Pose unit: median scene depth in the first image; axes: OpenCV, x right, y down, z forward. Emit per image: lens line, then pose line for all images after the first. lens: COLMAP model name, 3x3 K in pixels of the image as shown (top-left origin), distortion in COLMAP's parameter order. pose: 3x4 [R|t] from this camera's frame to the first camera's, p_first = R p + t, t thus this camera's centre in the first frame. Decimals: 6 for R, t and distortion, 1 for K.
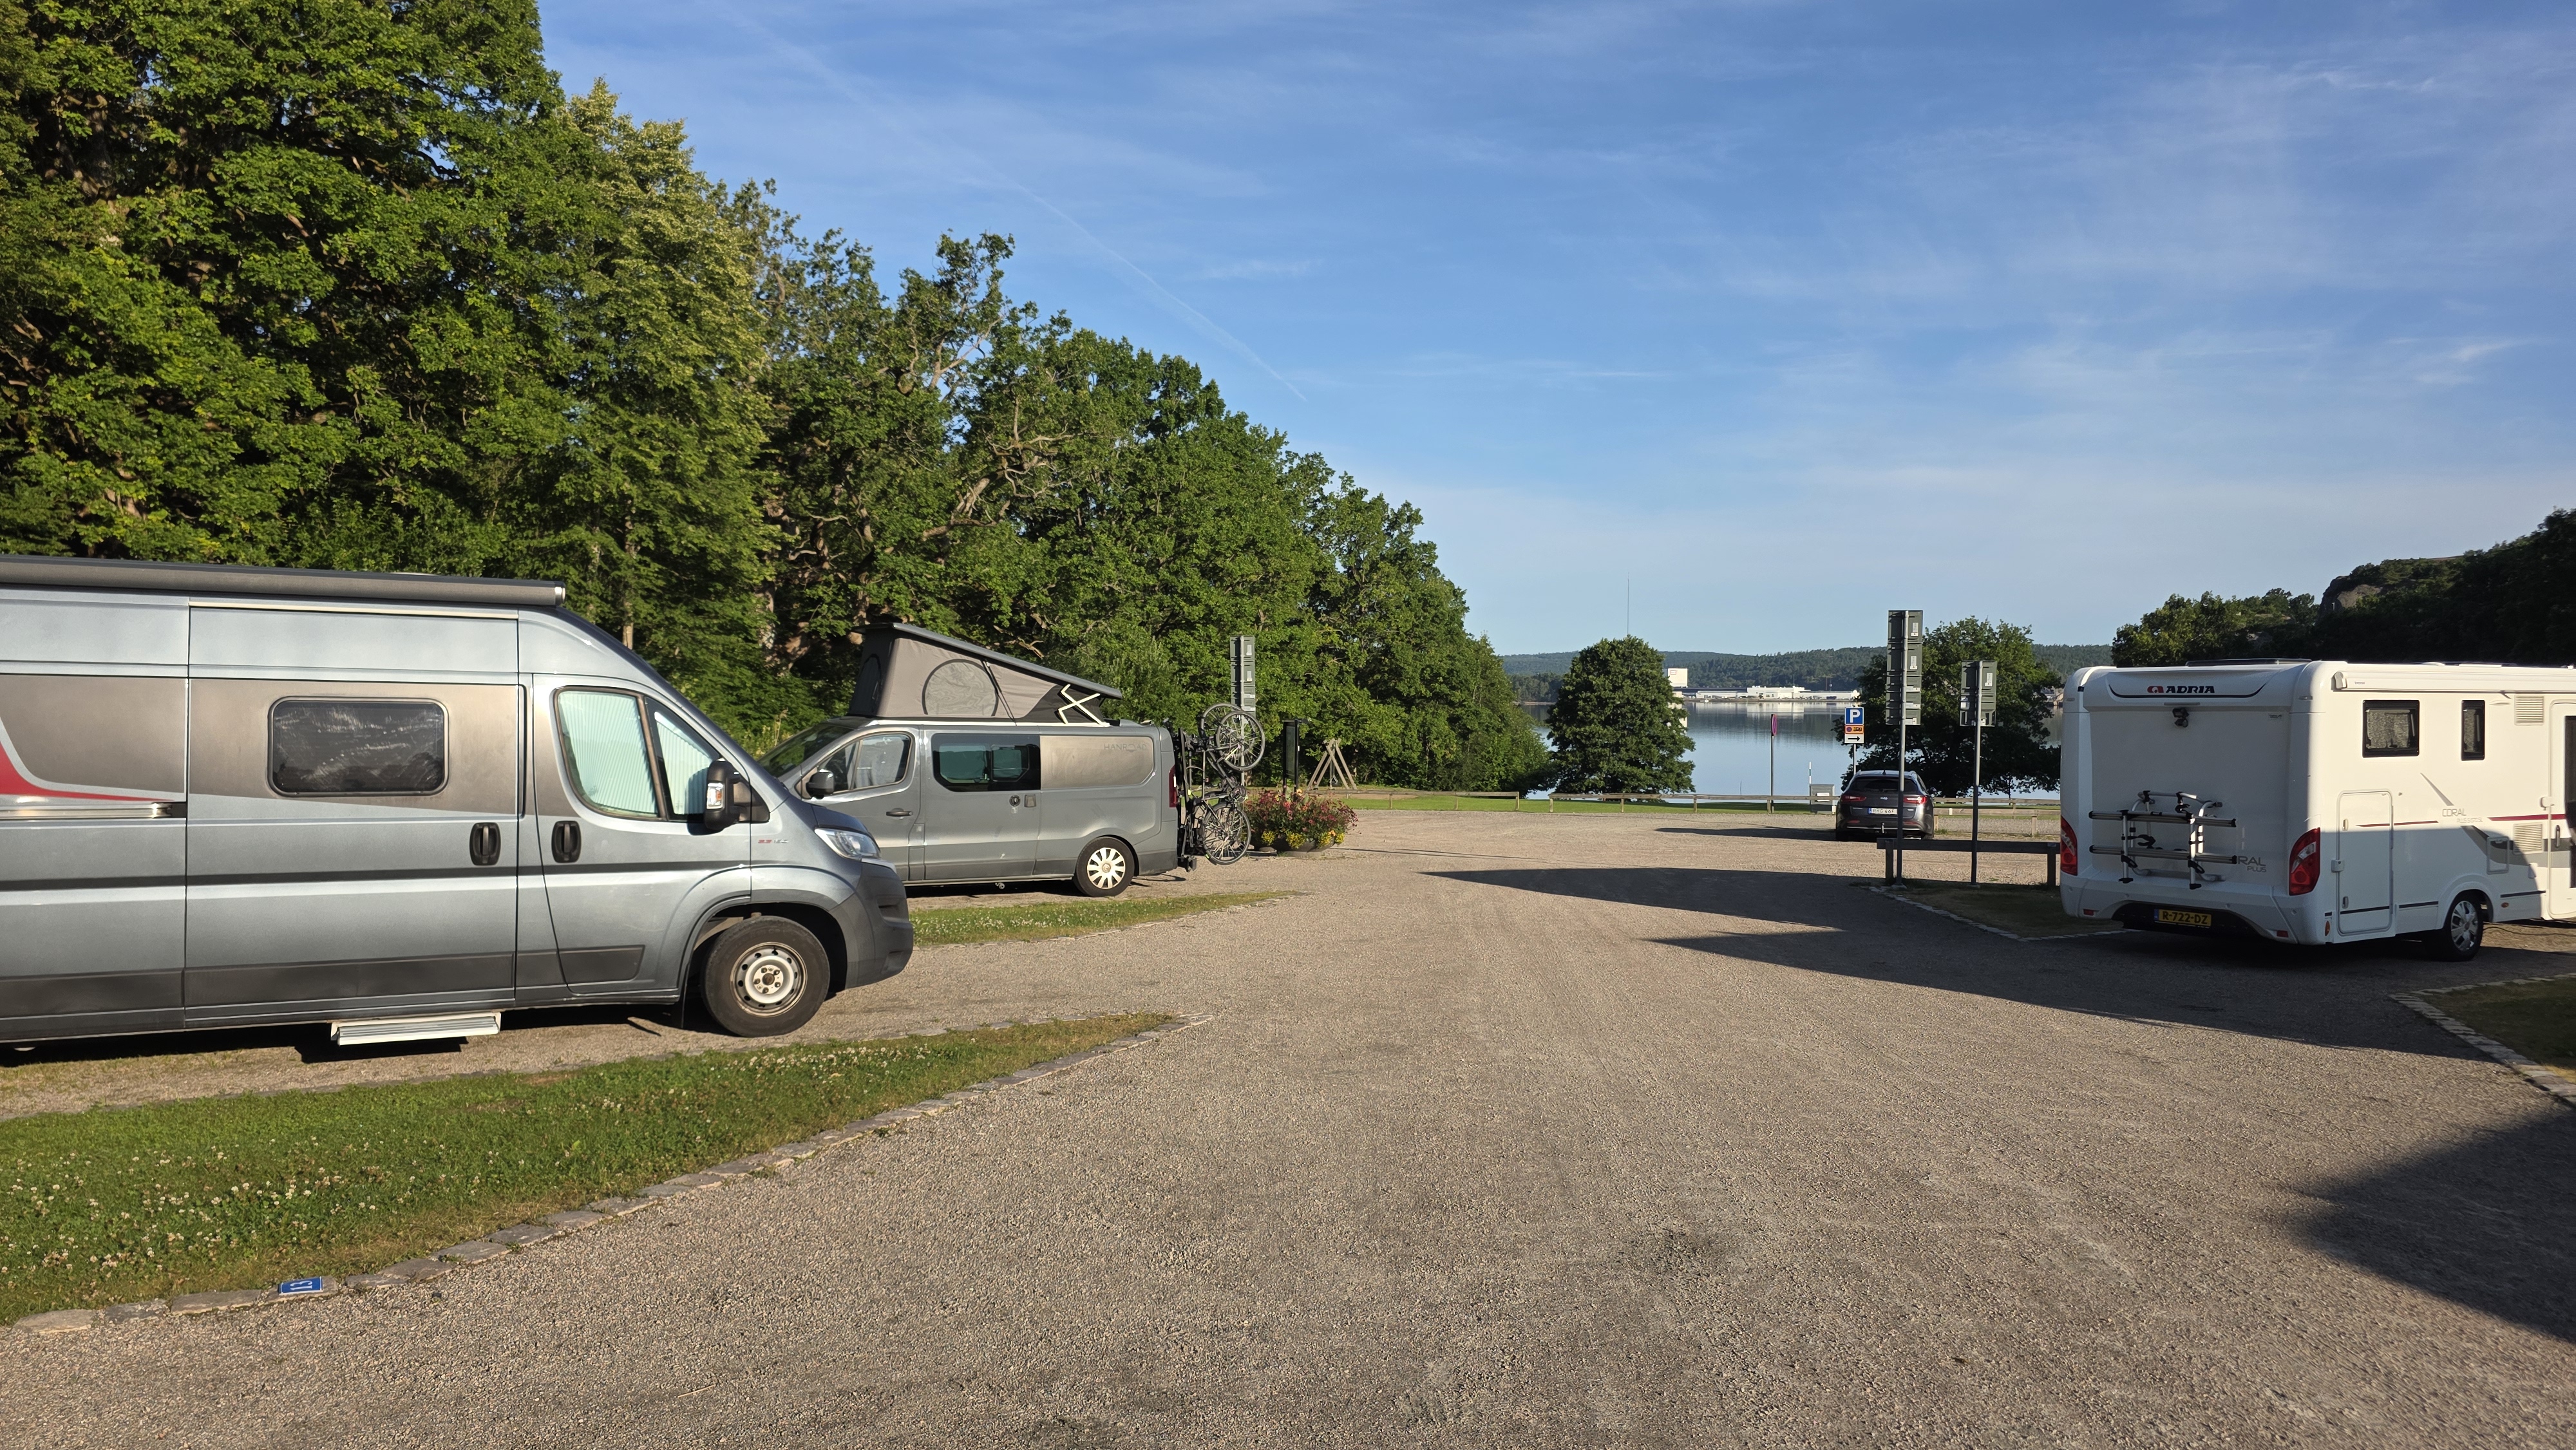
lens RADIAL K [[1770.0, 0, 1288.0], [0, 1770.0, 725.0], [0, 0, 1]] dist [0.009655, 0.001321]
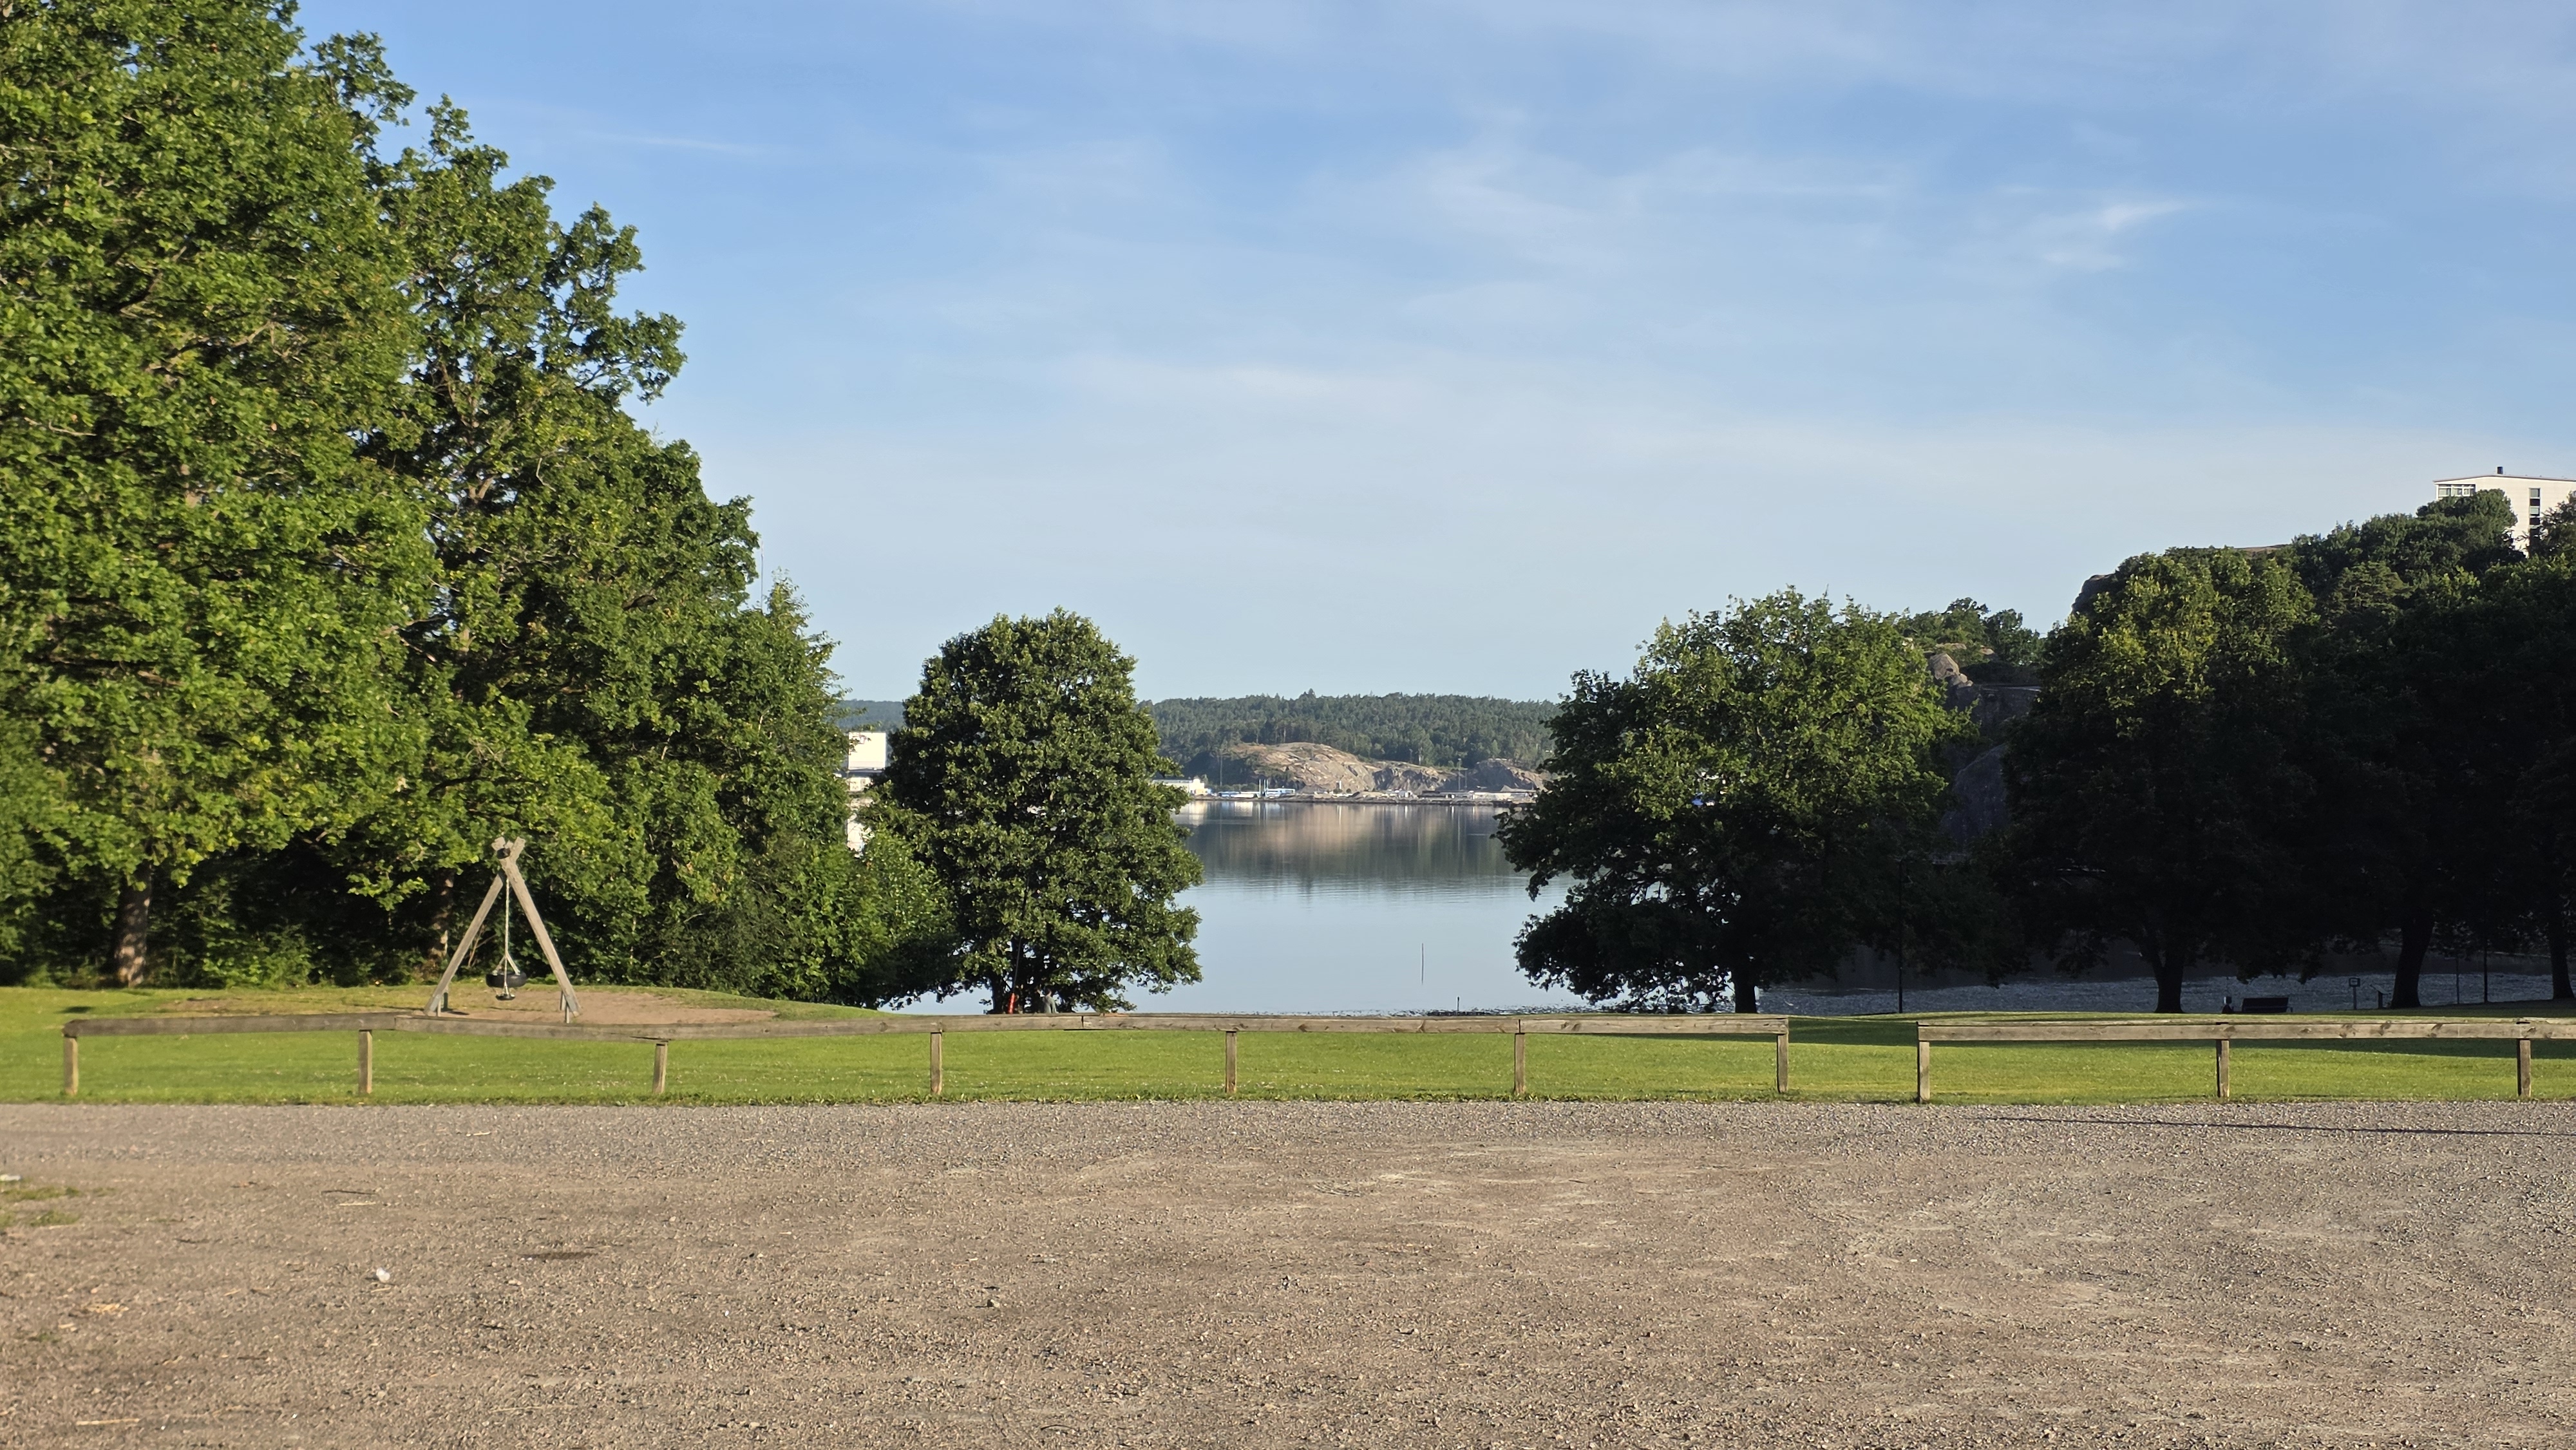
lens RADIAL K [[3514.8, 0, 1288.0], [0, 3514.8, 725.0], [0, 0, 1]] dist [0.154571, -0.051181]
pose [[0.941615, 0.013466, 0.336421, -0.046478], [-0.001639, 0.999371, -0.035414, 0.008132], [-0.336686, 0.032795, 0.941046, 0.270106]]
